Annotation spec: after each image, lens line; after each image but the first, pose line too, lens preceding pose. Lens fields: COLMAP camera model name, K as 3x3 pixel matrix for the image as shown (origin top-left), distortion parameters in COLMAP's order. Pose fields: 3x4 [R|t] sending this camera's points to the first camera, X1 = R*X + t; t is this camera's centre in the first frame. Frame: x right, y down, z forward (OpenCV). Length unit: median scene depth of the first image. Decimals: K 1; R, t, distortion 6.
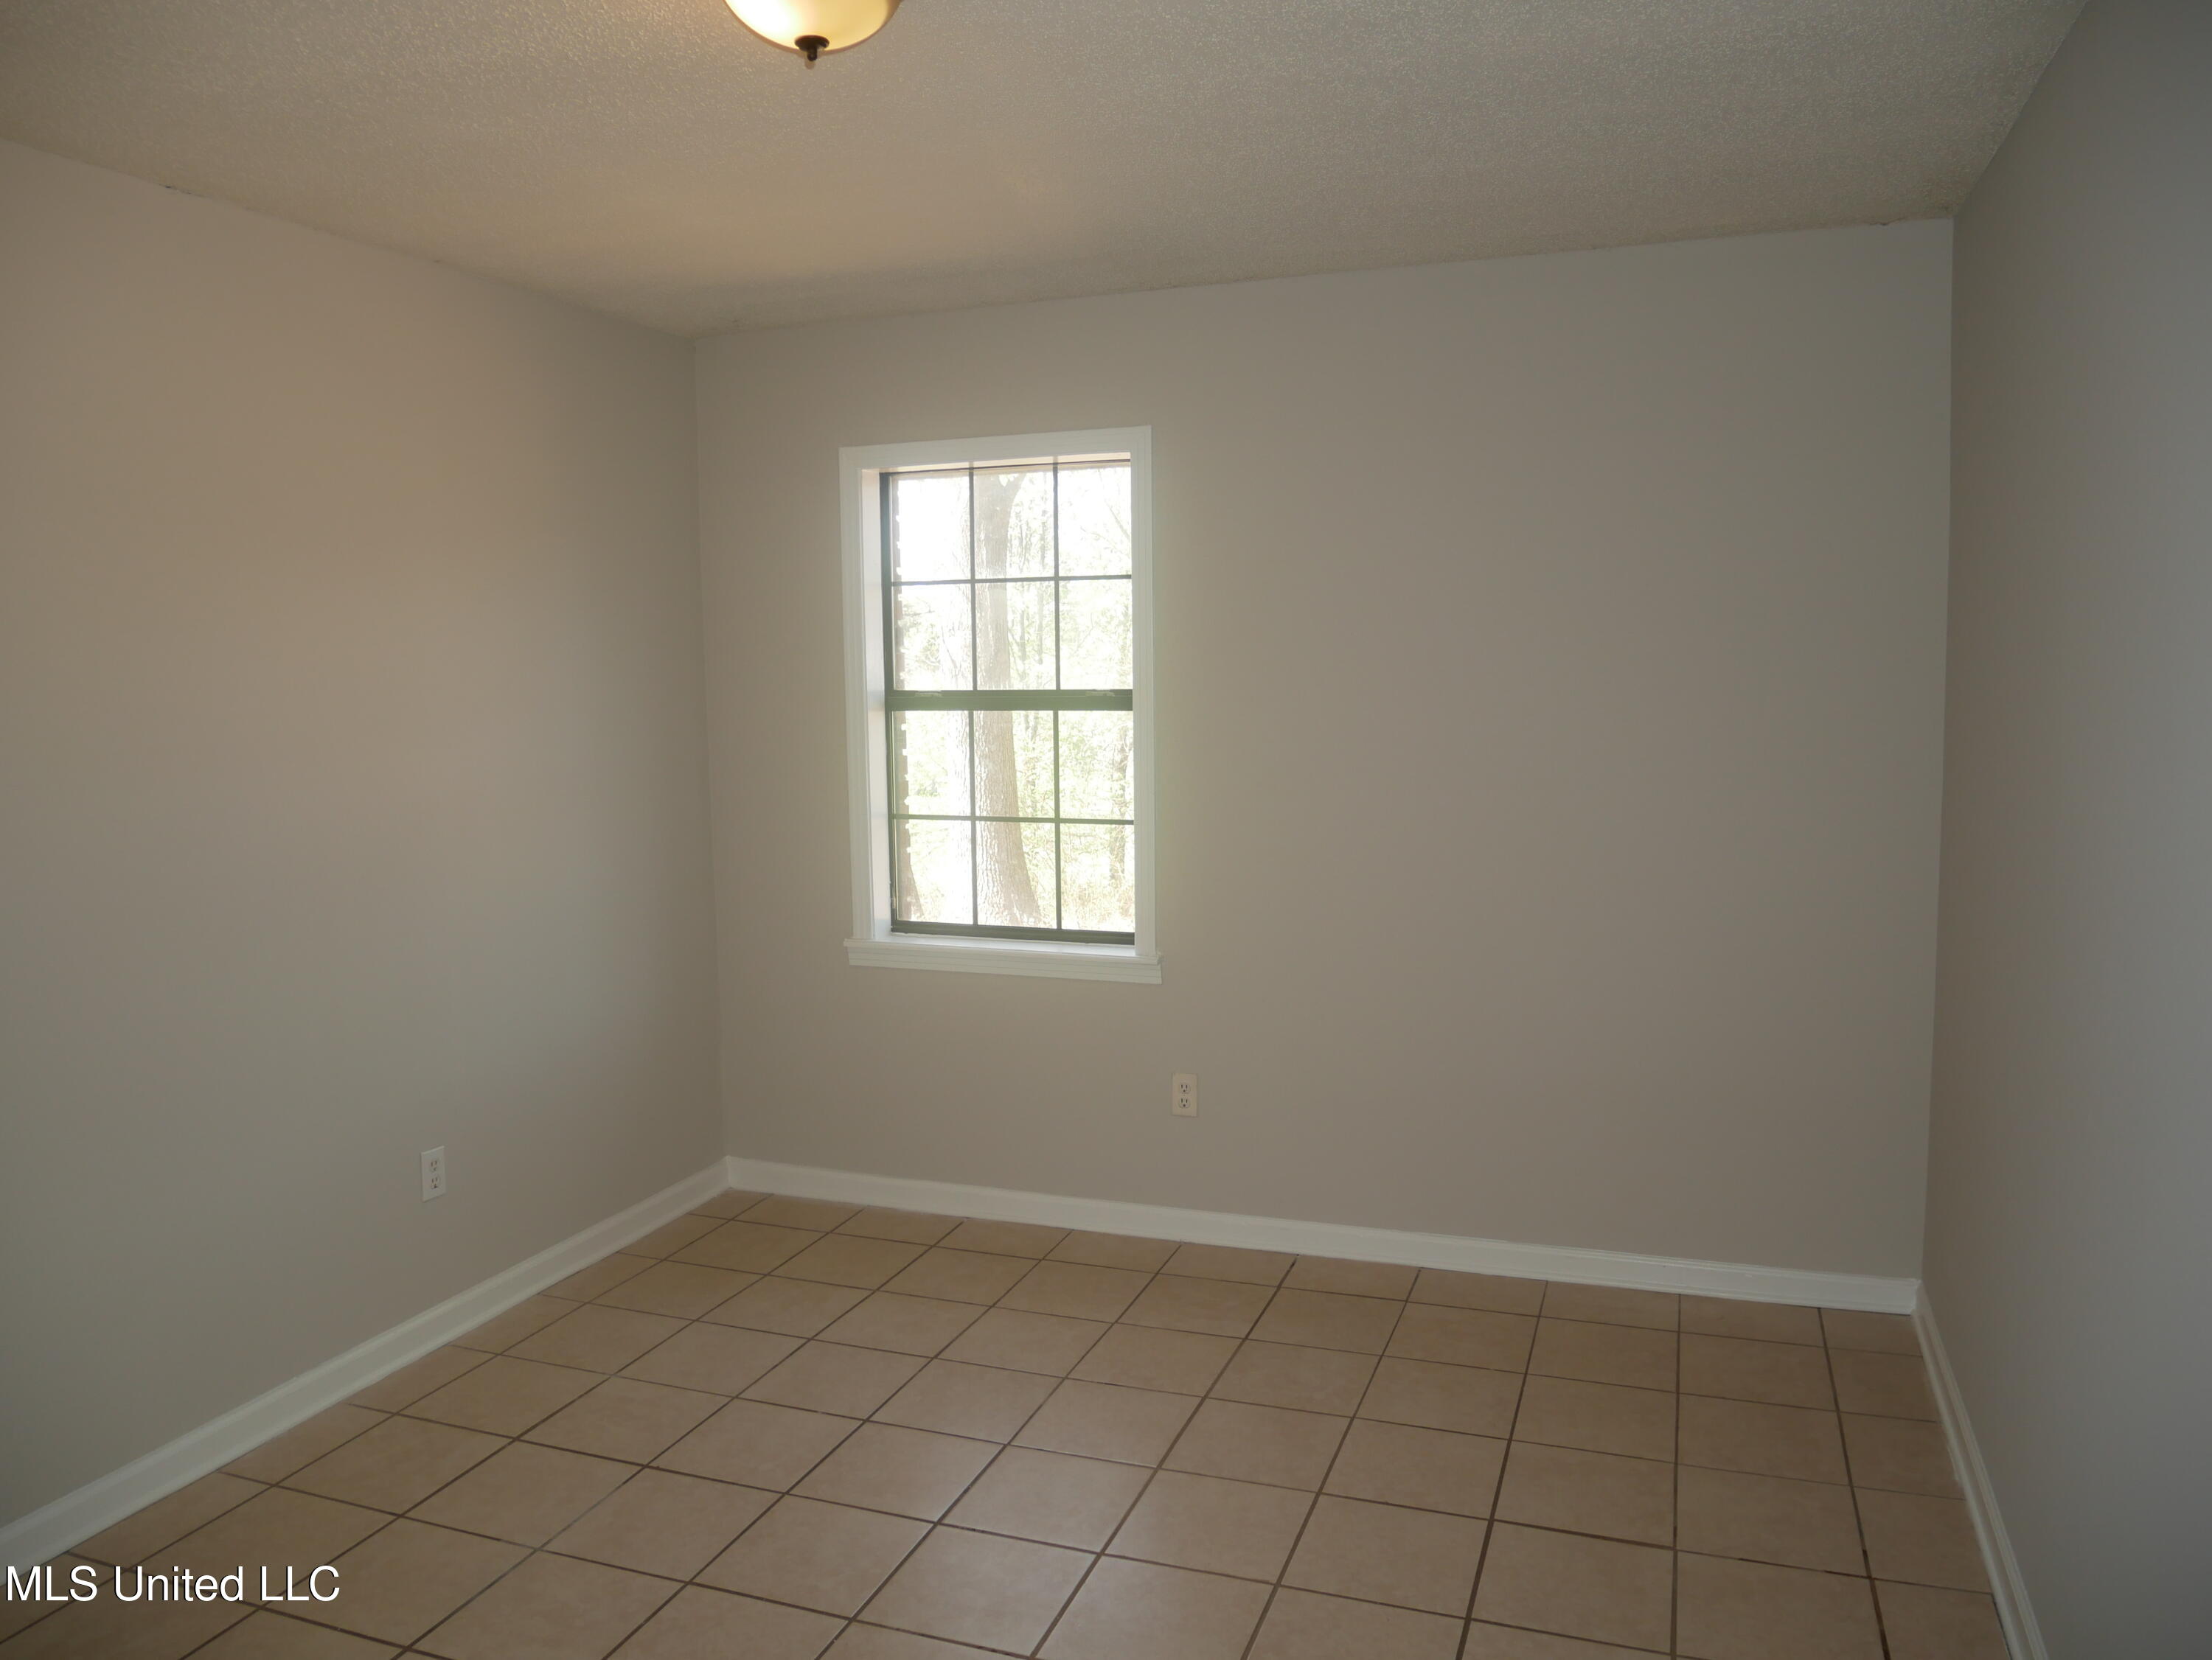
lens RADIAL K [[1629.6, 0, 1106.0], [0, 1629.6, 830.0], [0, 0, 1]] dist [-0.049990, 0.006866]
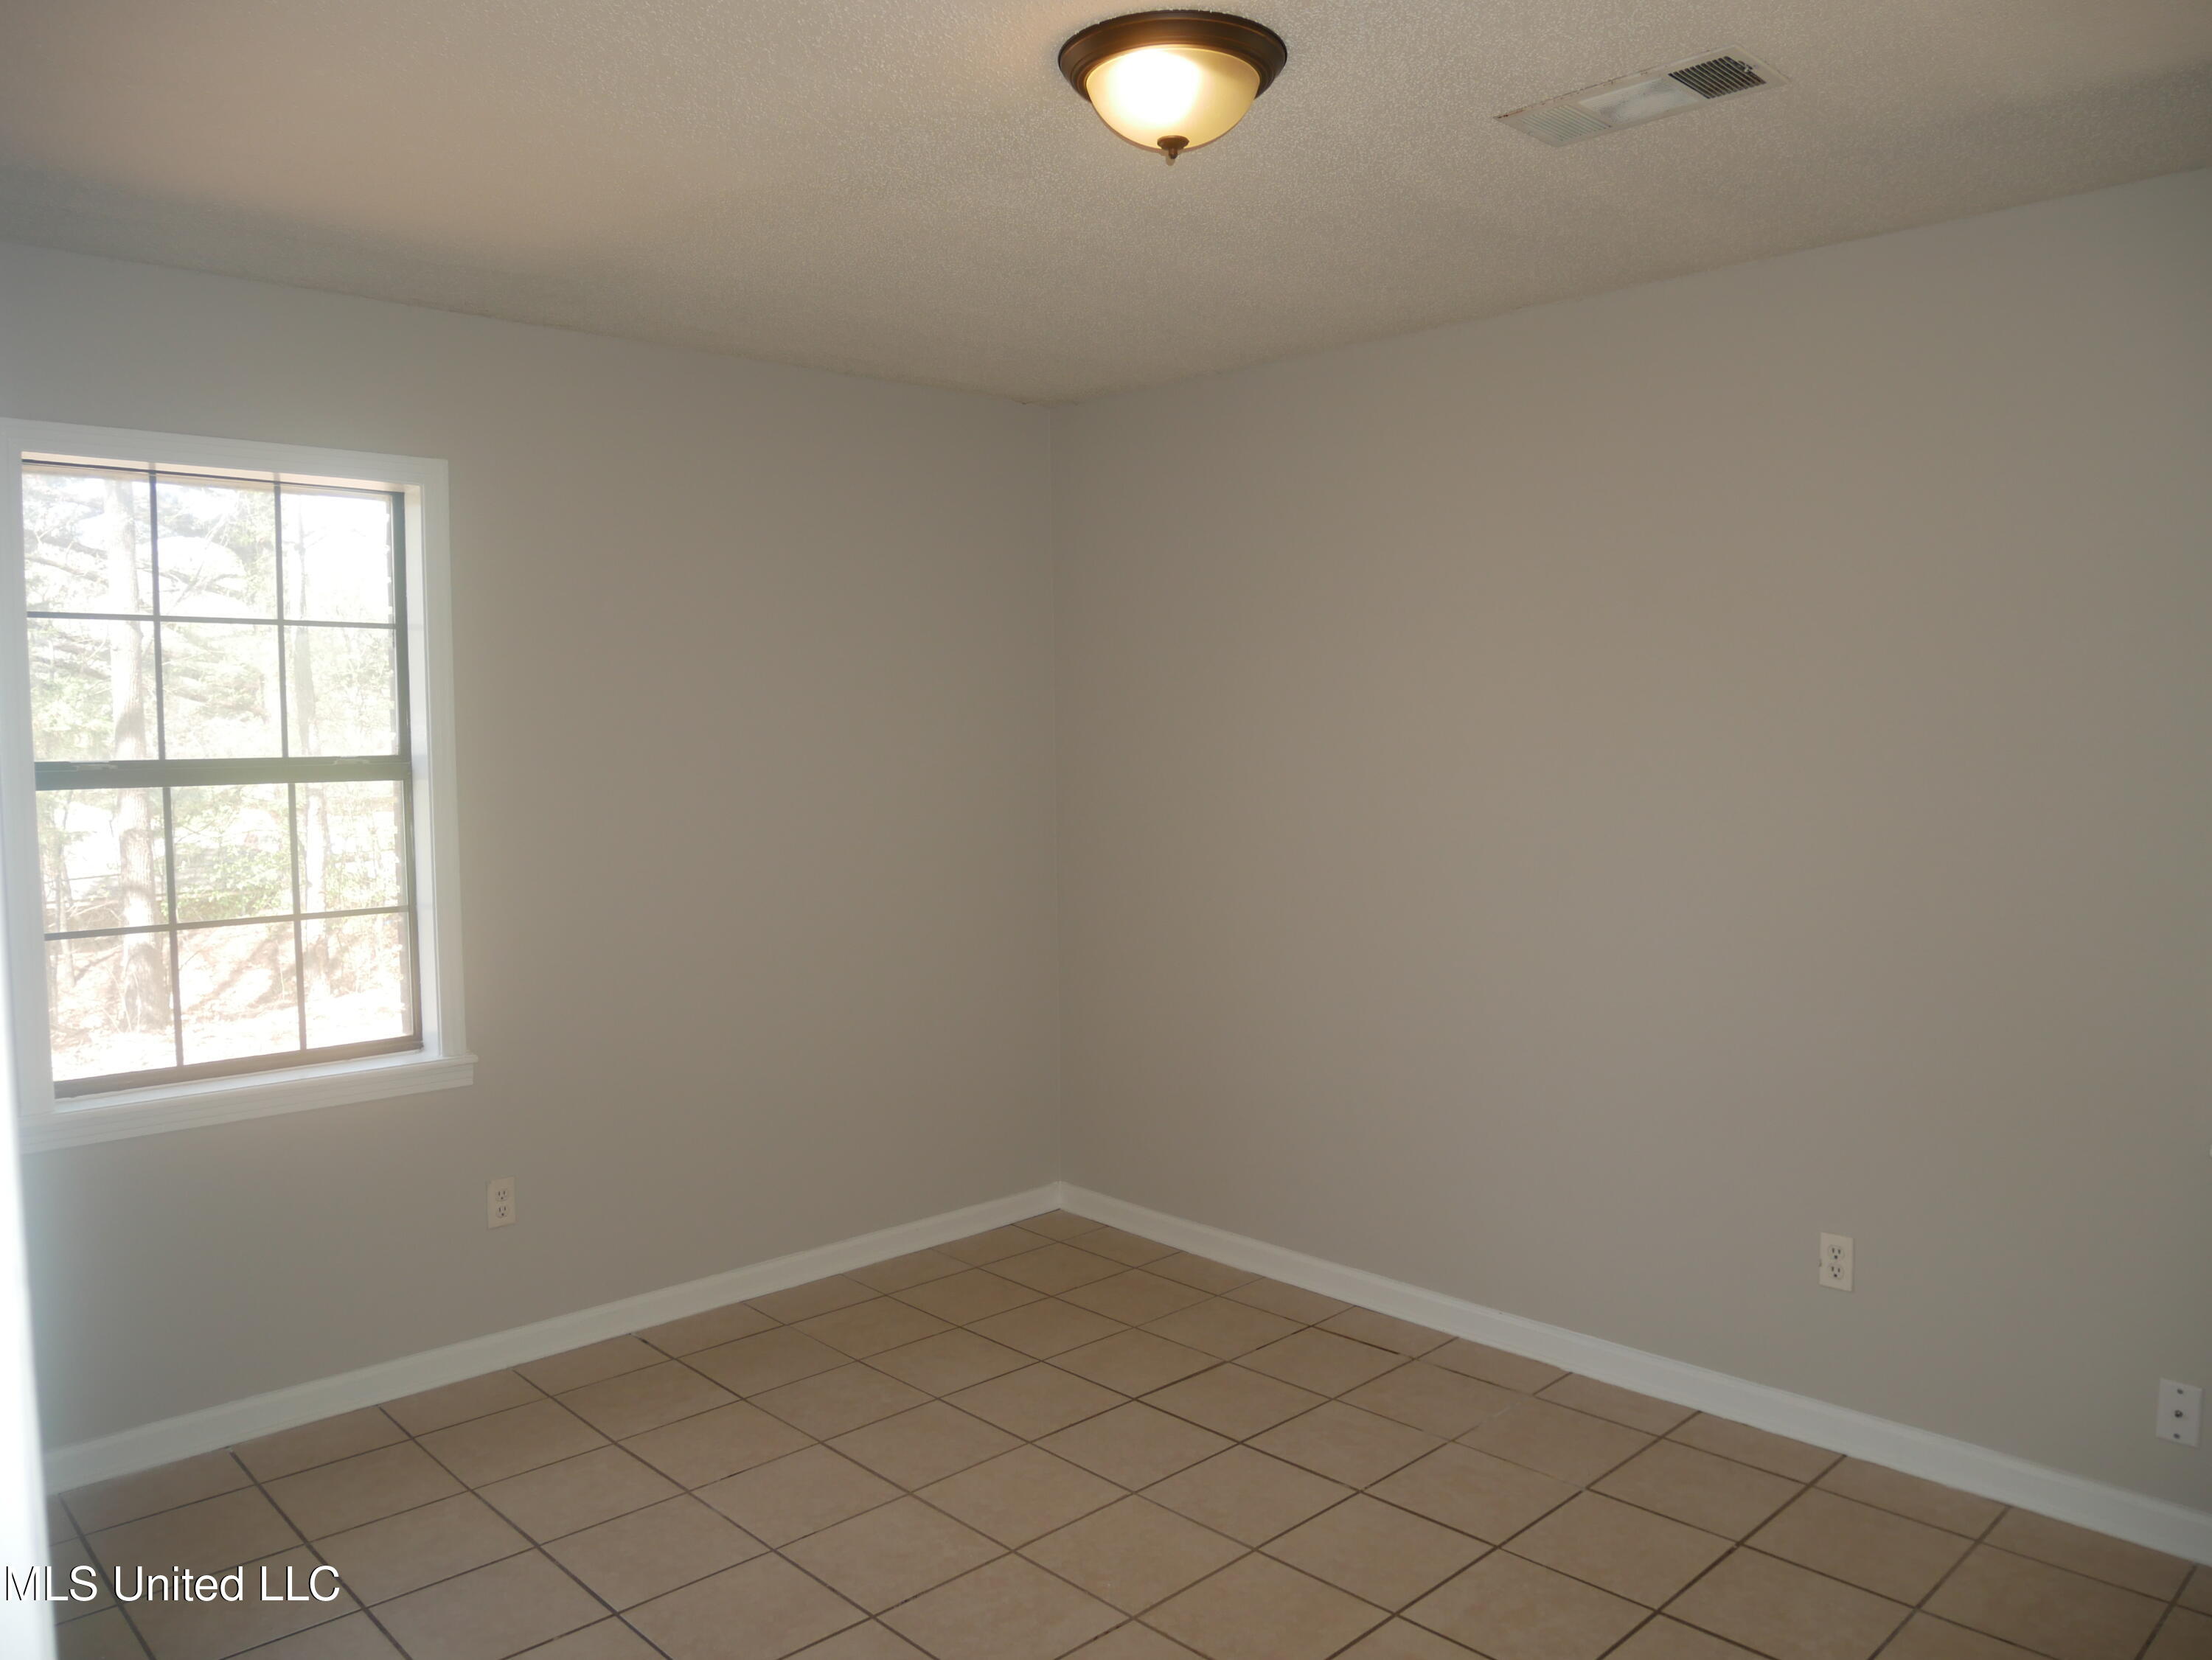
lens RADIAL K [[1639.8, 0, 1106.0], [0, 1639.8, 830.0], [0, 0, 1]] dist [-0.000173, 0.002606]
pose [[0.456868, -0.050061, 0.888125, -0.579805], [0.100233, 0.994954, 0.004520, -0.012617], [-0.883869, 0.086955, 0.459580, 0.263059]]
